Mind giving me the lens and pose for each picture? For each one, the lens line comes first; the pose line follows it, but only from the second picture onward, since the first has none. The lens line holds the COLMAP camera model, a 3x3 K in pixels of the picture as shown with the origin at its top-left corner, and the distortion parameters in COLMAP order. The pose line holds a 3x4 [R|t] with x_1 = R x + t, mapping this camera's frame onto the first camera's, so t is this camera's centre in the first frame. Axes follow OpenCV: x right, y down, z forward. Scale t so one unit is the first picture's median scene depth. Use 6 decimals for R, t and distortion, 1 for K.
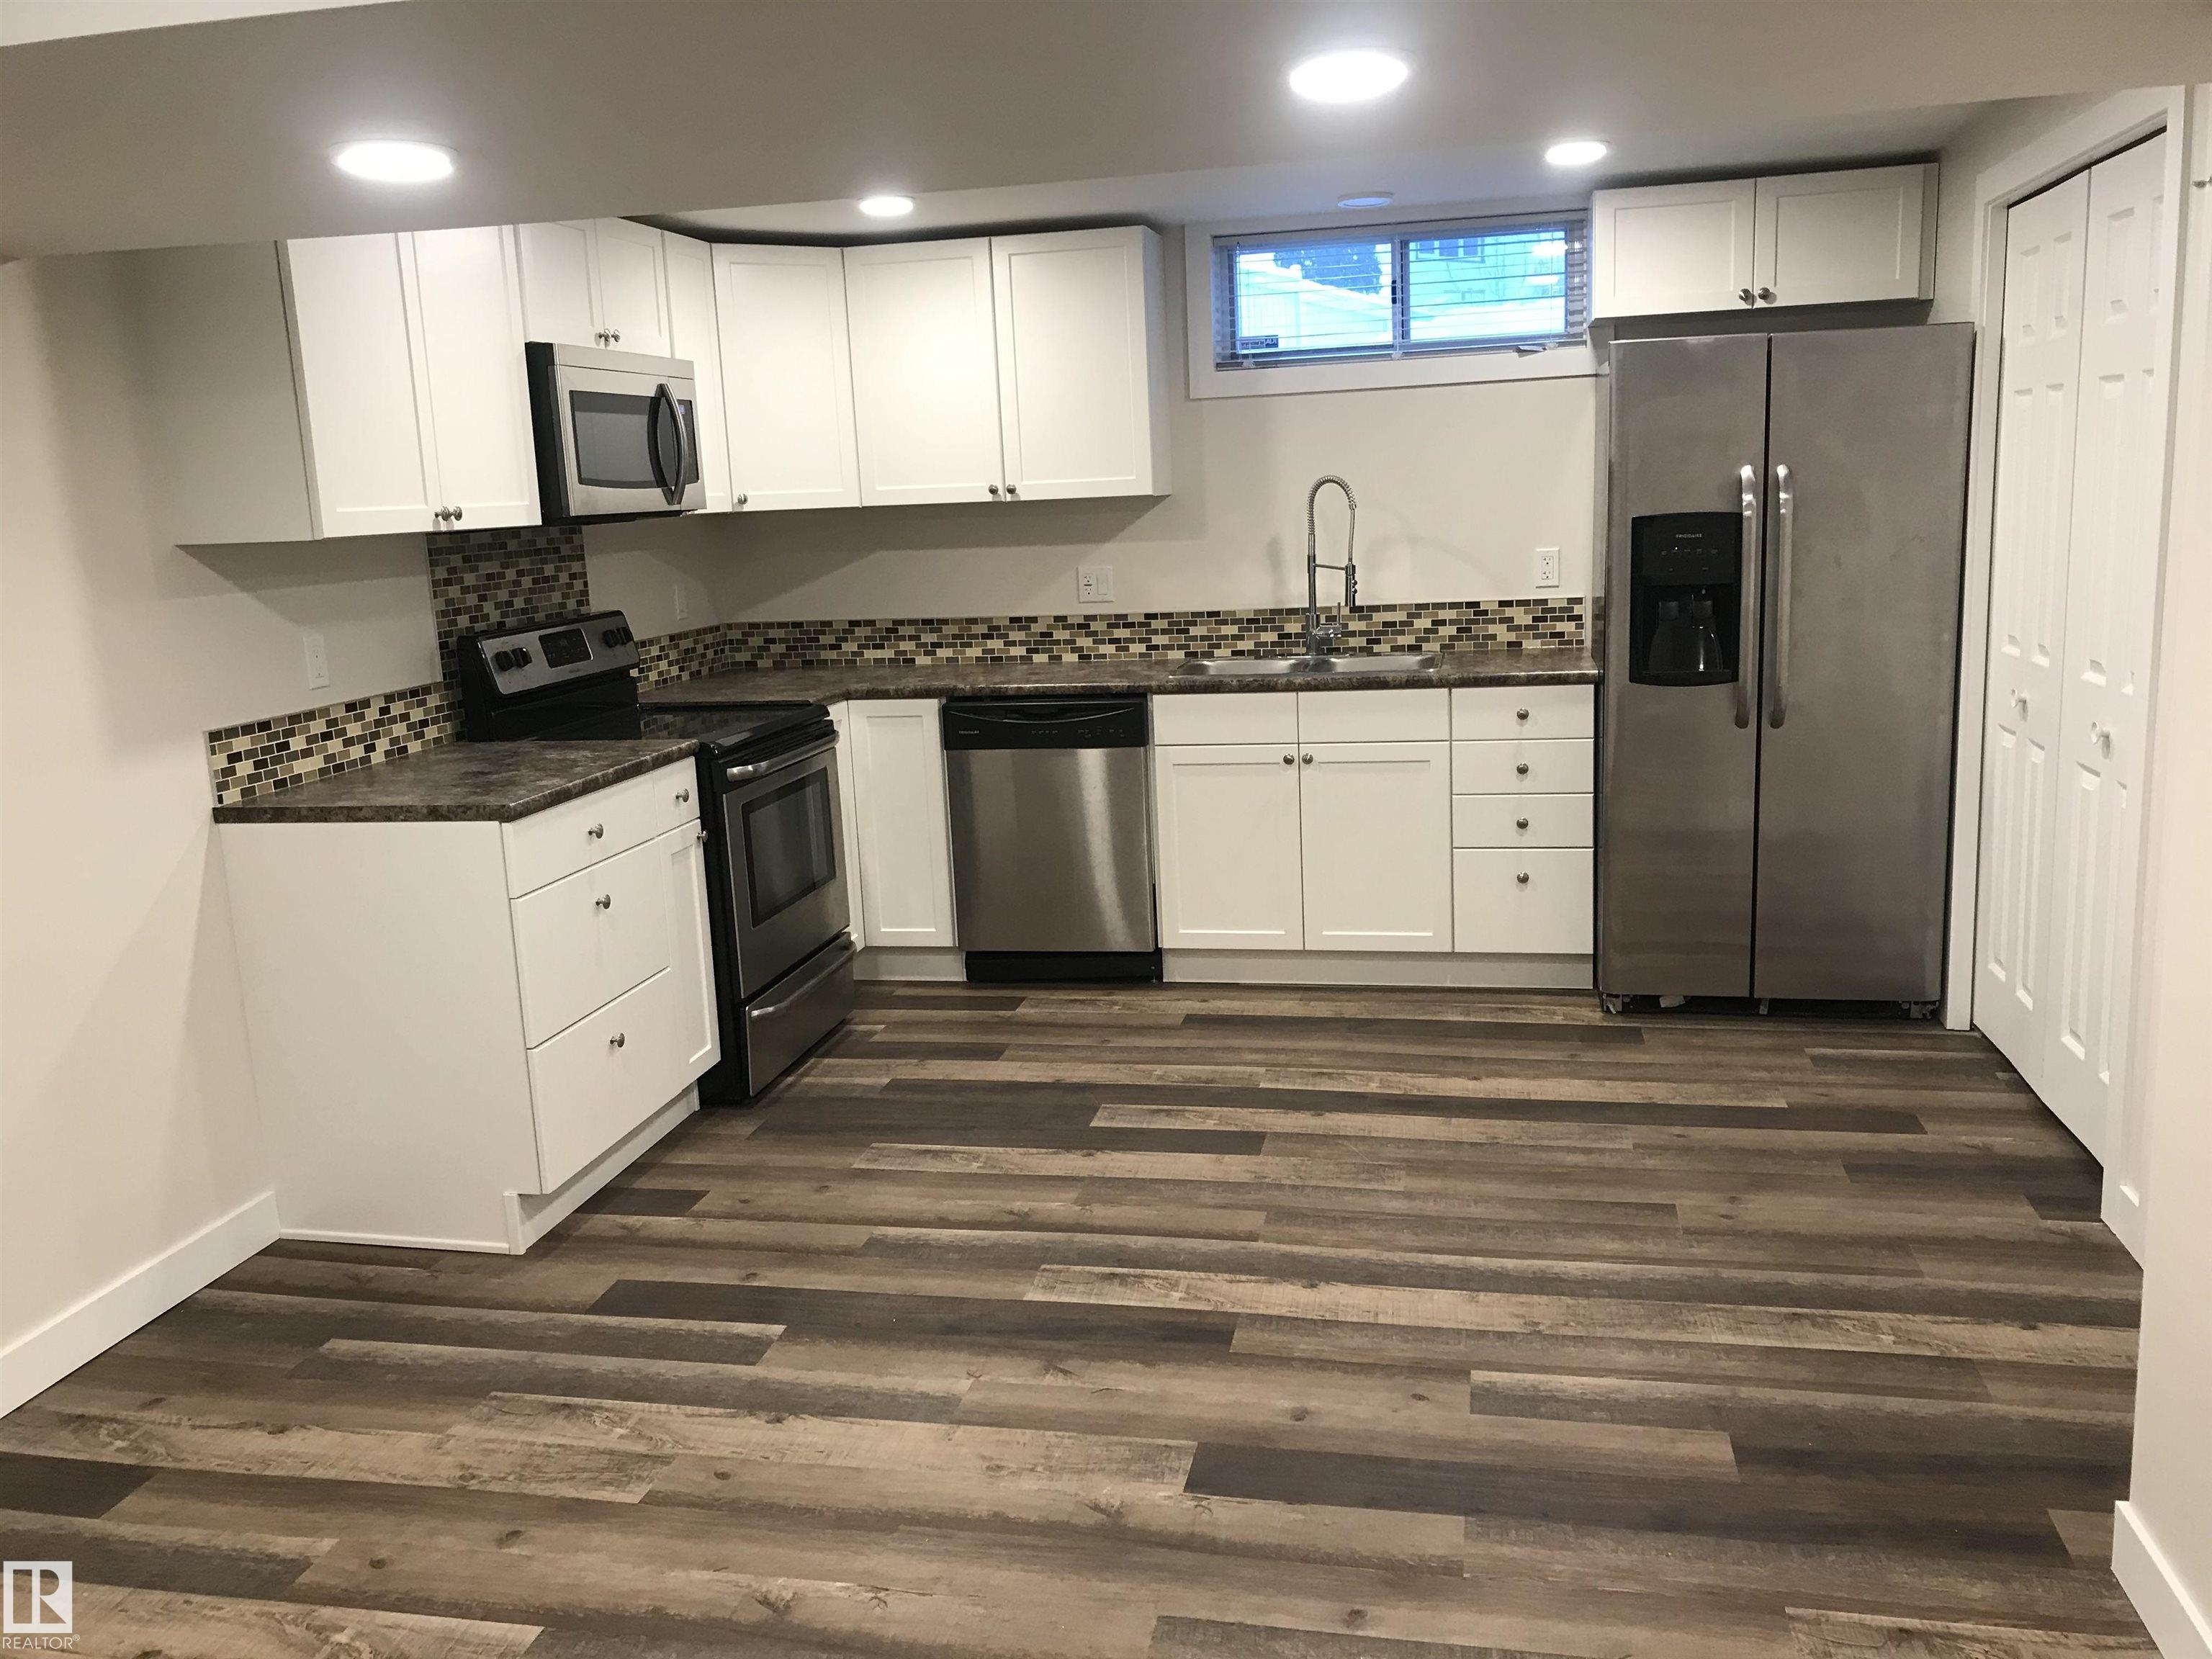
lens RADIAL K [[1815.9, 0, 1106.0], [0, 1815.9, 829.5], [0, 0, 1]] dist [0.024946, 0.012478]
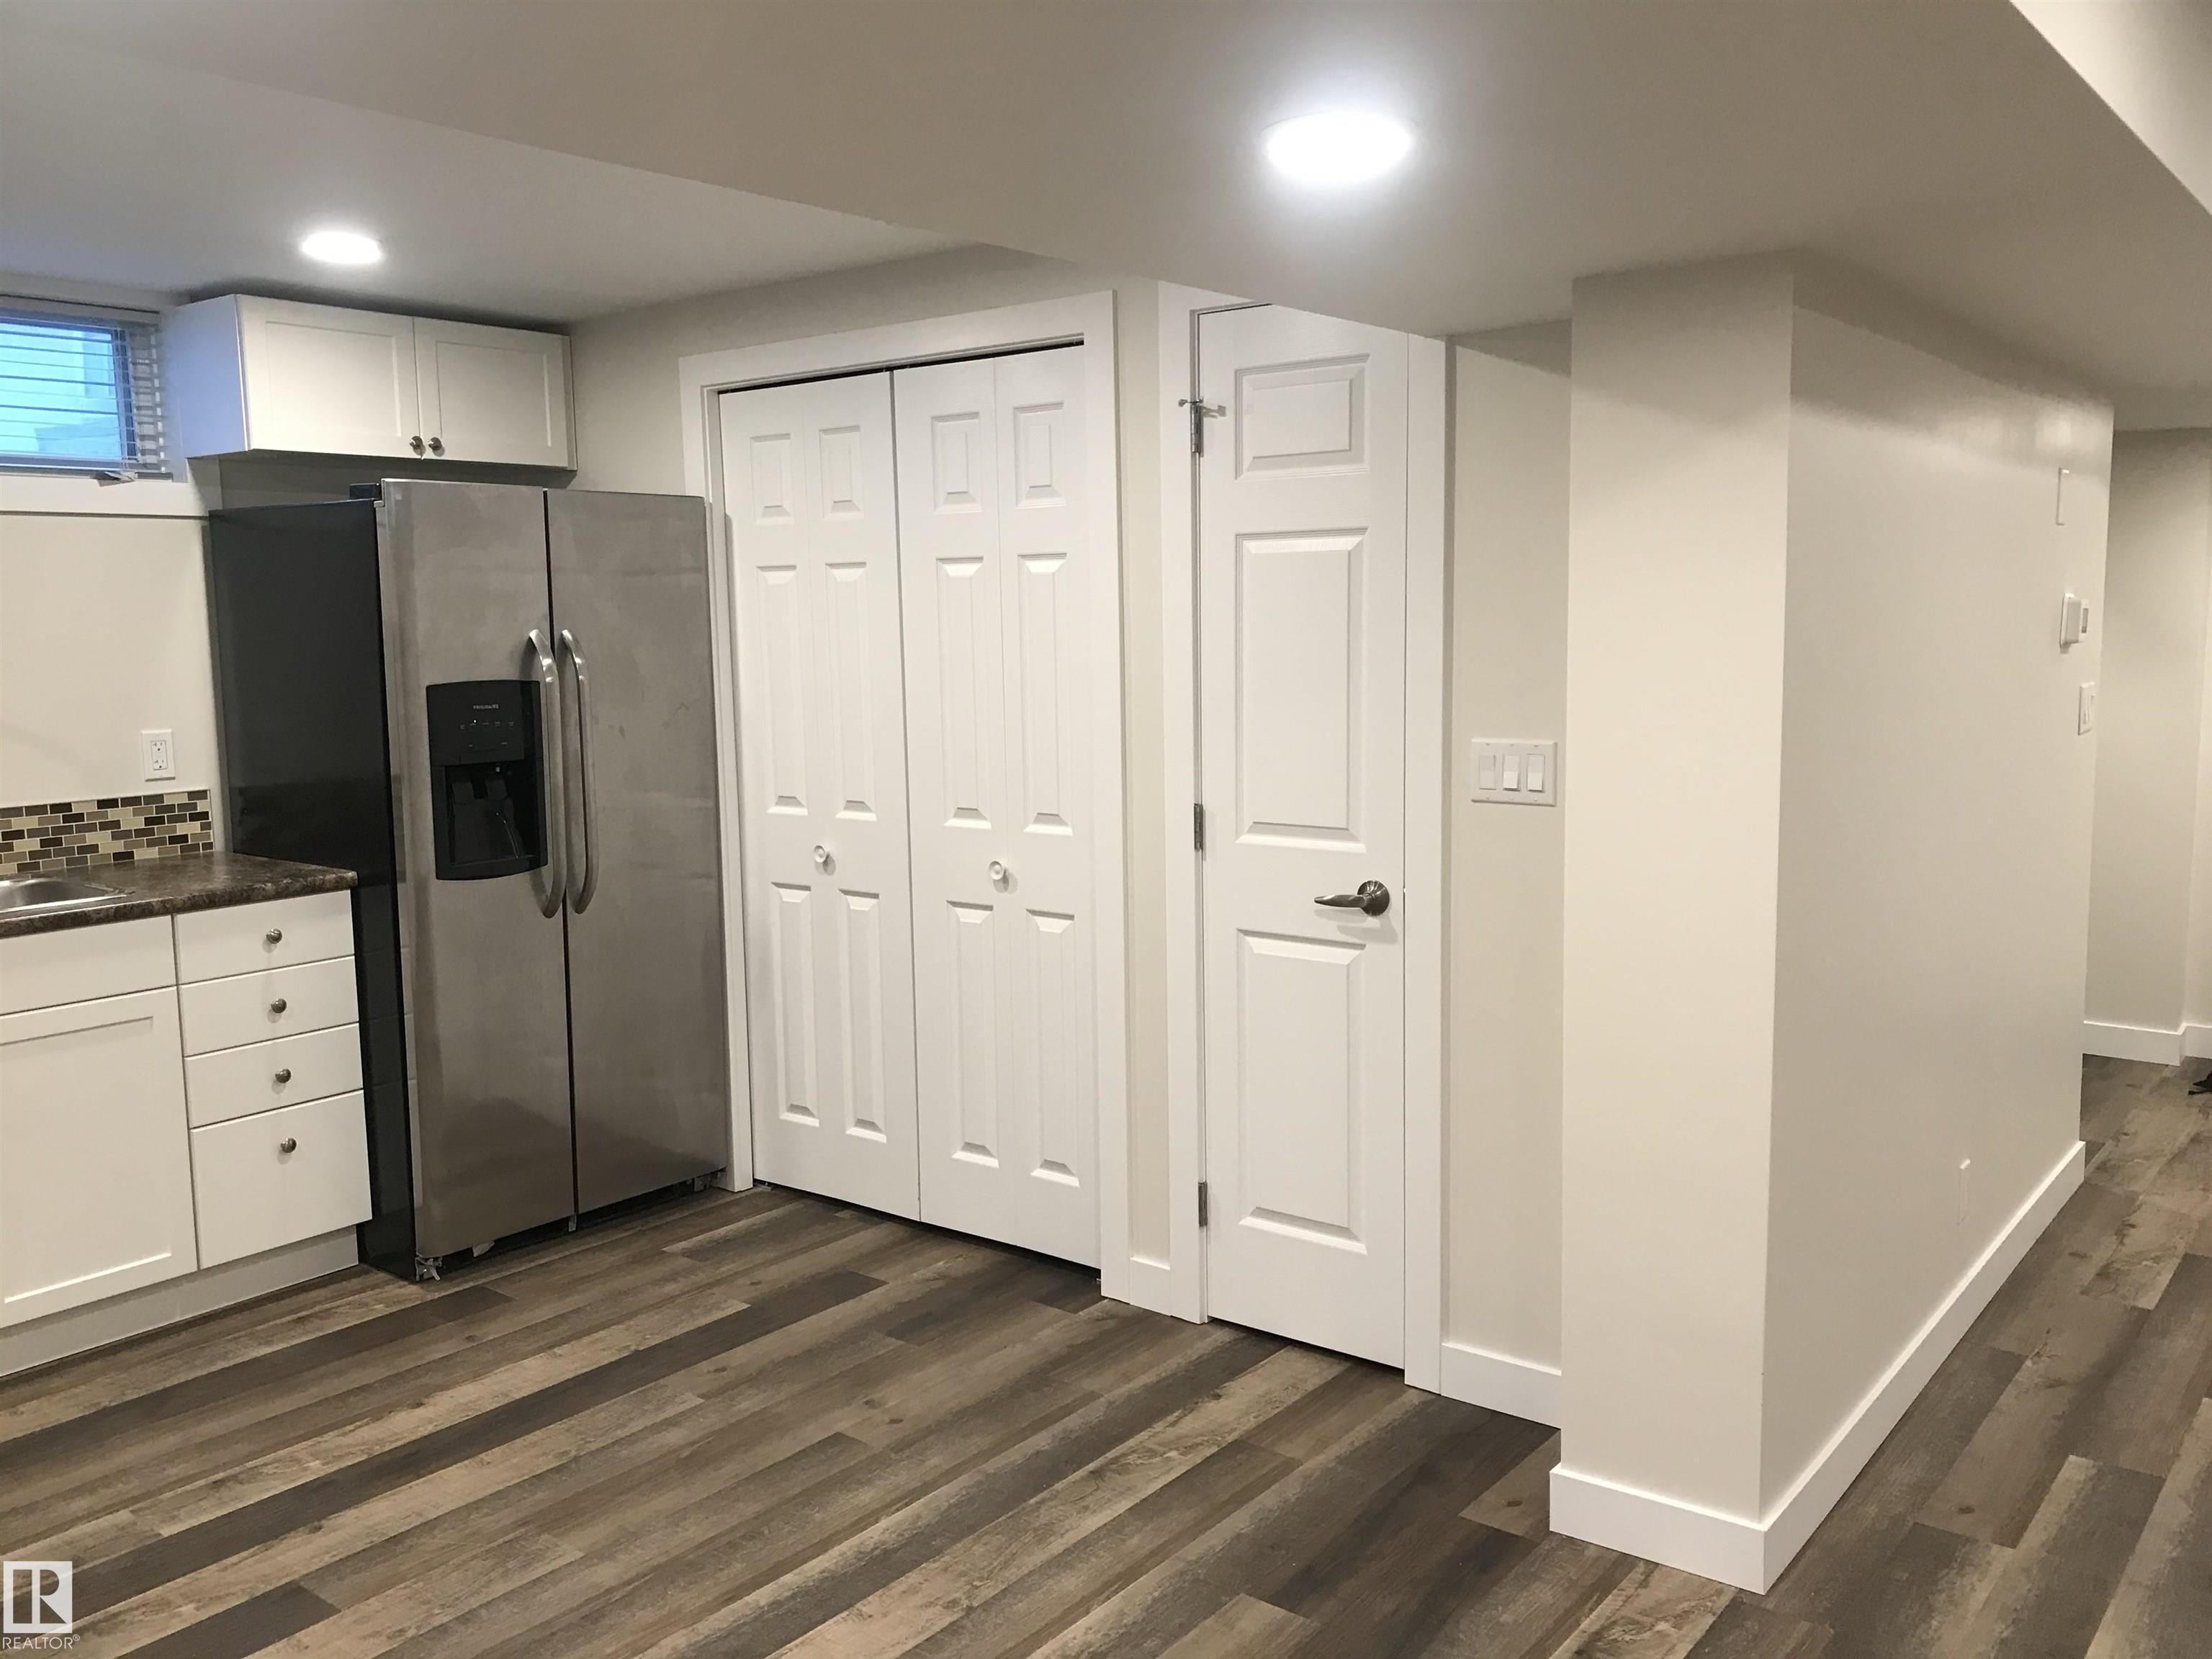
lens RADIAL K [[1815.9, 0, 1106.0], [0, 1815.9, 829.5], [0, 0, 1]] dist [0.024946, 0.012478]
pose [[0.443502, -0.070292, 0.893513, -0.346818], [0.166640, 0.986004, -0.005145, -0.050771], [-0.880646, 0.151176, 0.449008, 0.369663]]
